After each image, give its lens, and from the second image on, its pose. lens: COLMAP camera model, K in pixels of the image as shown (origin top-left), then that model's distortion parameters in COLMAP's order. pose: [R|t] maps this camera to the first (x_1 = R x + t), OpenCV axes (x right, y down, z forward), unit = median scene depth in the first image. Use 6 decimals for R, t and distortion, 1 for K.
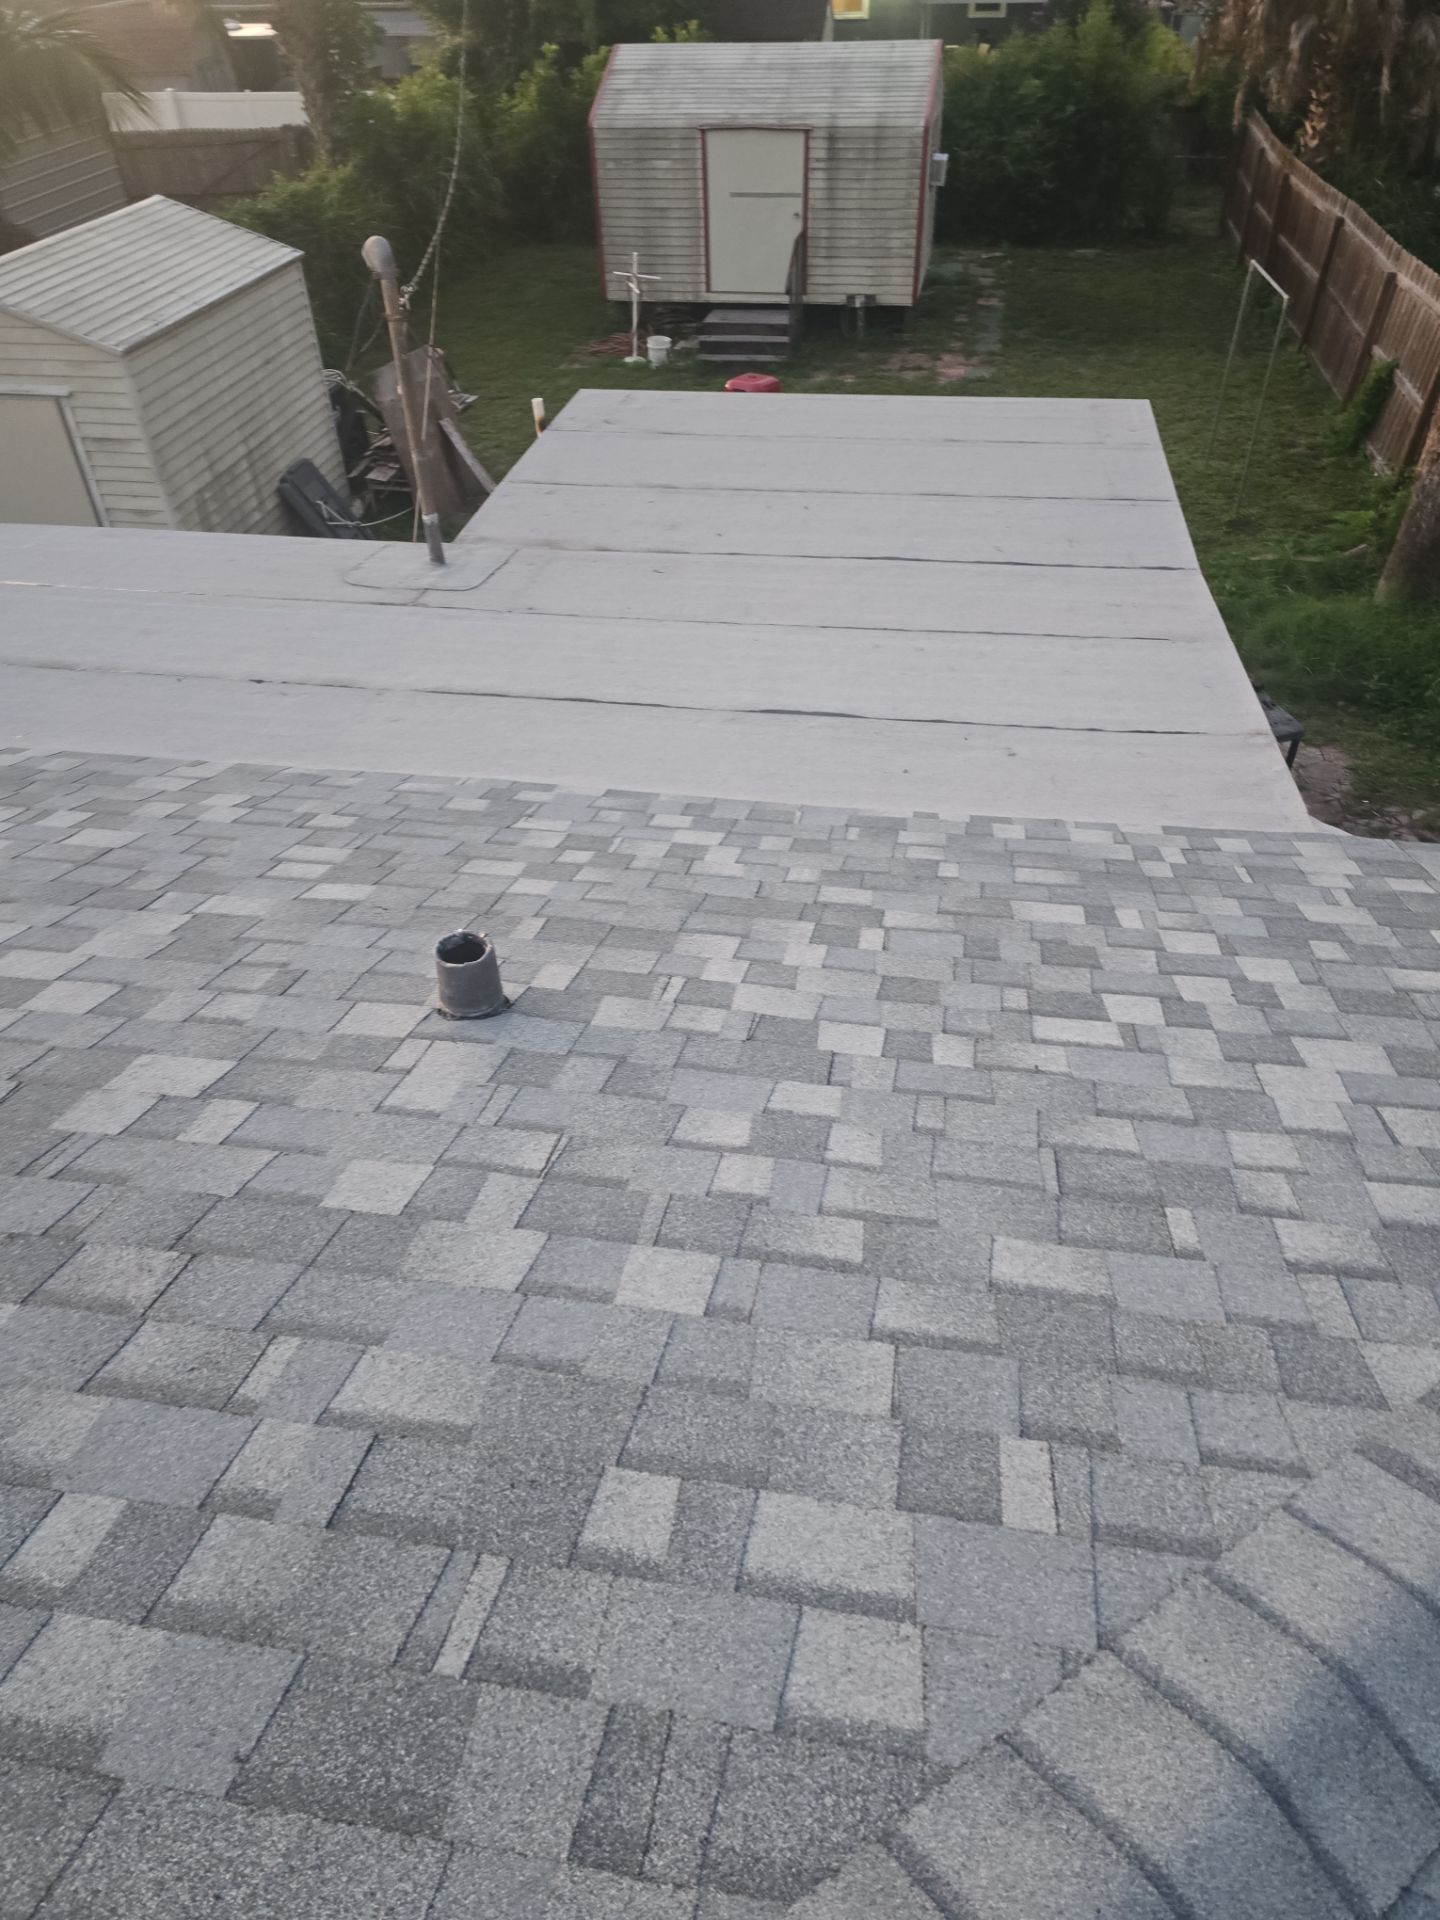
lens RADIAL K [[1275.4, 0, 722.6], [0, 1275.4, 958.2], [0, 0, 1]] dist [0.069152, -0.070935]
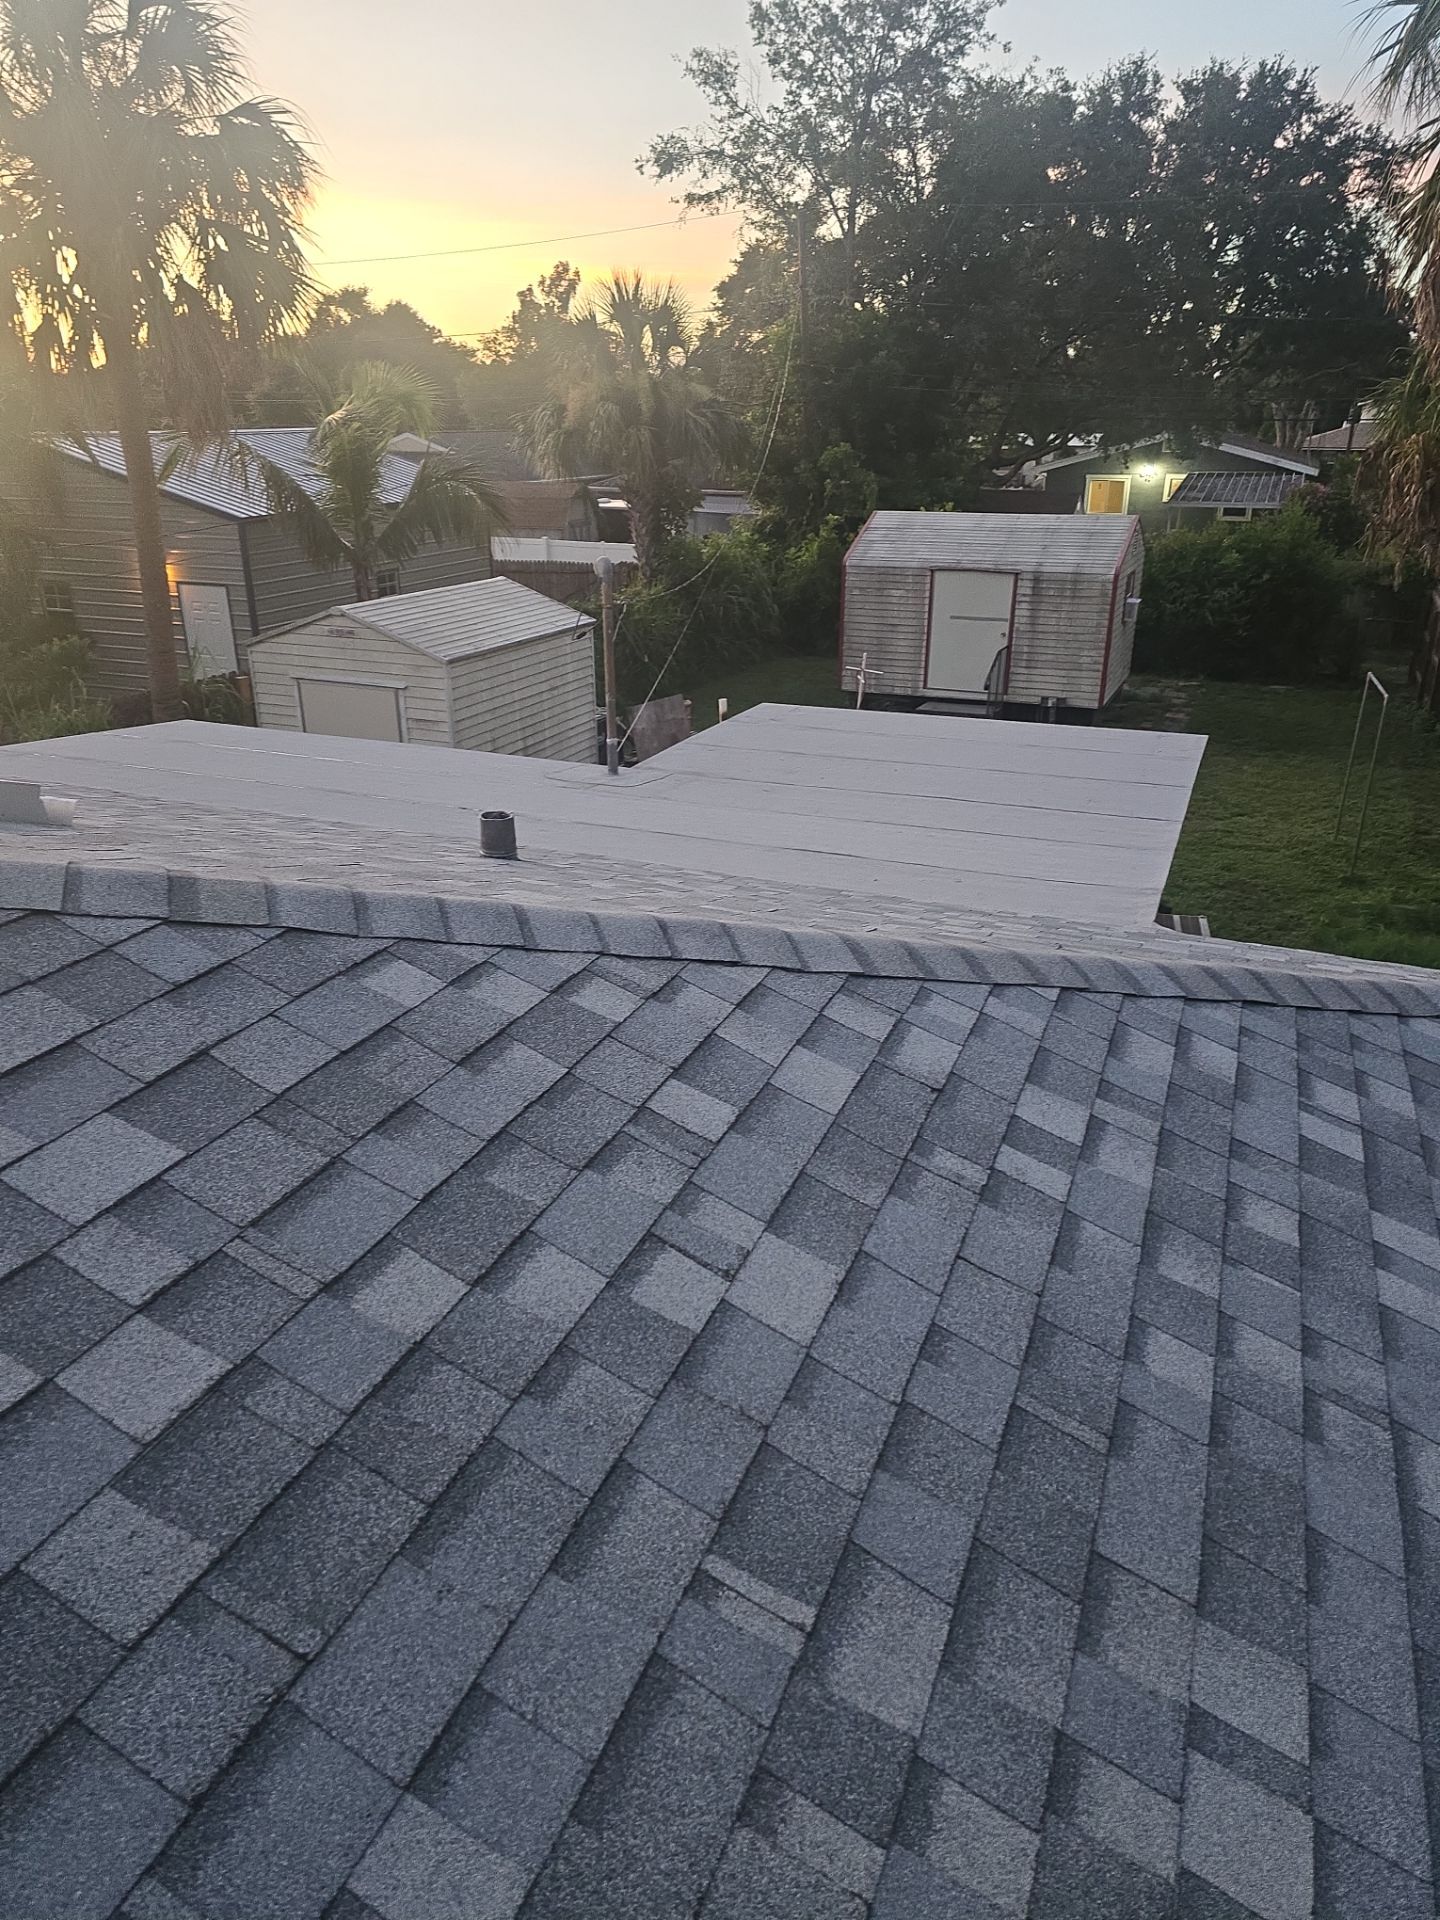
lens RADIAL K [[1275.4, 0, 722.6], [0, 1275.4, 958.2], [0, 0, 1]] dist [0.069152, -0.070935]
pose [[0.974271, 0.109480, -0.197004, 0.283684], [-0.162896, 0.946138, -0.279800, 0.371699], [0.155761, 0.304692, 0.939628, -0.320864]]
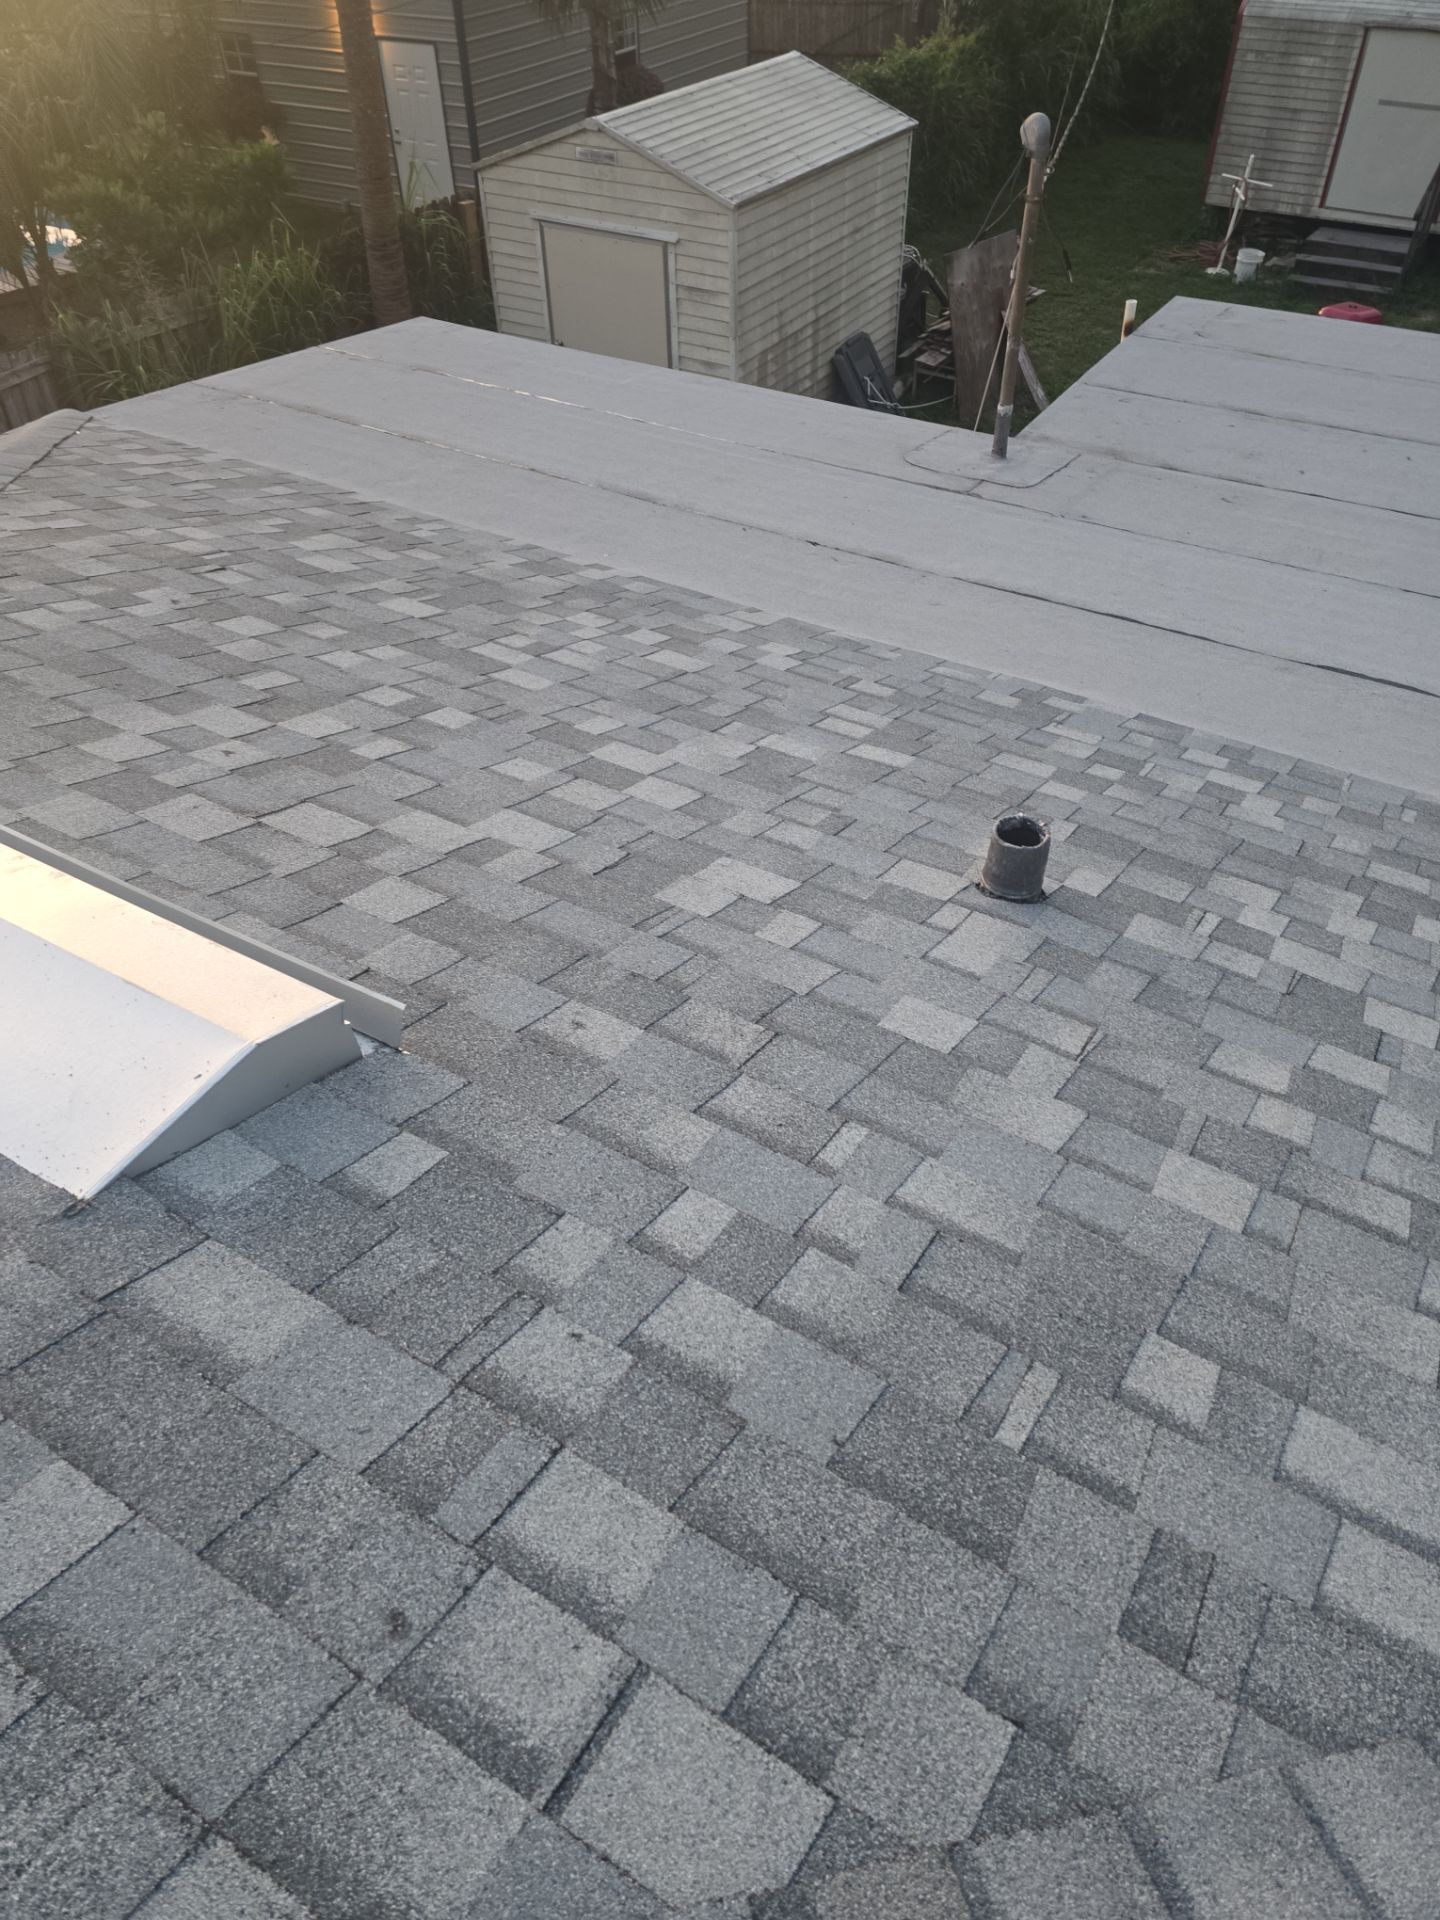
lens RADIAL K [[1275.4, 0, 722.6], [0, 1275.4, 958.2], [0, 0, 1]] dist [0.069152, -0.070935]
pose [[0.926120, 0.267046, -0.266436, -0.073544], [-0.248647, 0.963292, 0.101211, 0.027156], [0.283684, -0.027485, 0.958524, -0.037143]]
